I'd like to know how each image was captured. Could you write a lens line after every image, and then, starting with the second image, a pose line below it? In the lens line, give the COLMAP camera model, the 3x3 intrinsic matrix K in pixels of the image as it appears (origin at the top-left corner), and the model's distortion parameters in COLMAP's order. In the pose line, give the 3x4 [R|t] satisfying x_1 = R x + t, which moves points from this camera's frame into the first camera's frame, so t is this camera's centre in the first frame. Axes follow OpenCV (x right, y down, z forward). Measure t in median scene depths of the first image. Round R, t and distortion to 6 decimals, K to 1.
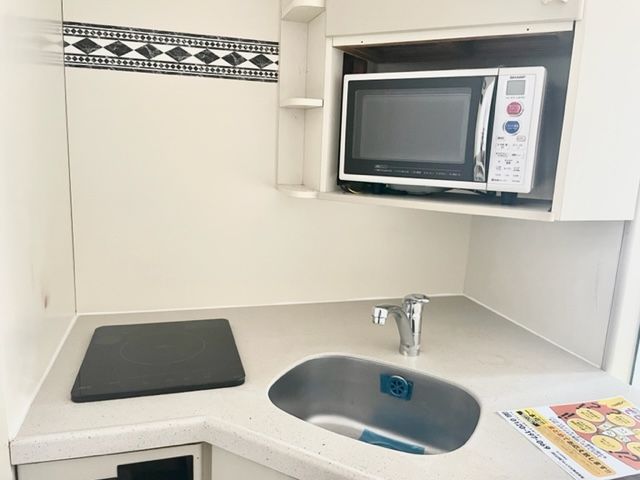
lens RADIAL K [[493.8, 0, 320.7], [0, 493.8, 239.7], [0, 0, 1]] dist [0.025800, -0.005525]
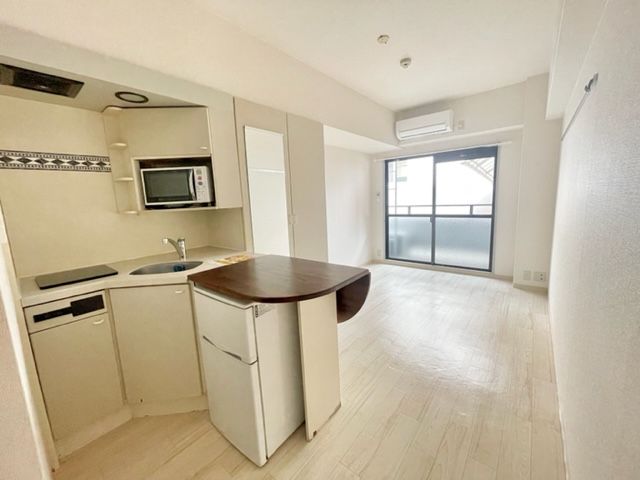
lens RADIAL K [[259.3, 0, 318.2], [0, 259.3, 235.5], [0, 0, 1]] dist [-0.000619, 0.000171]
pose [[0.829273, -0.159139, 0.535706, 0.035293], [0.186718, 0.982410, 0.002799, 0.231902], [-0.526729, 0.097705, 0.844400, -0.769687]]
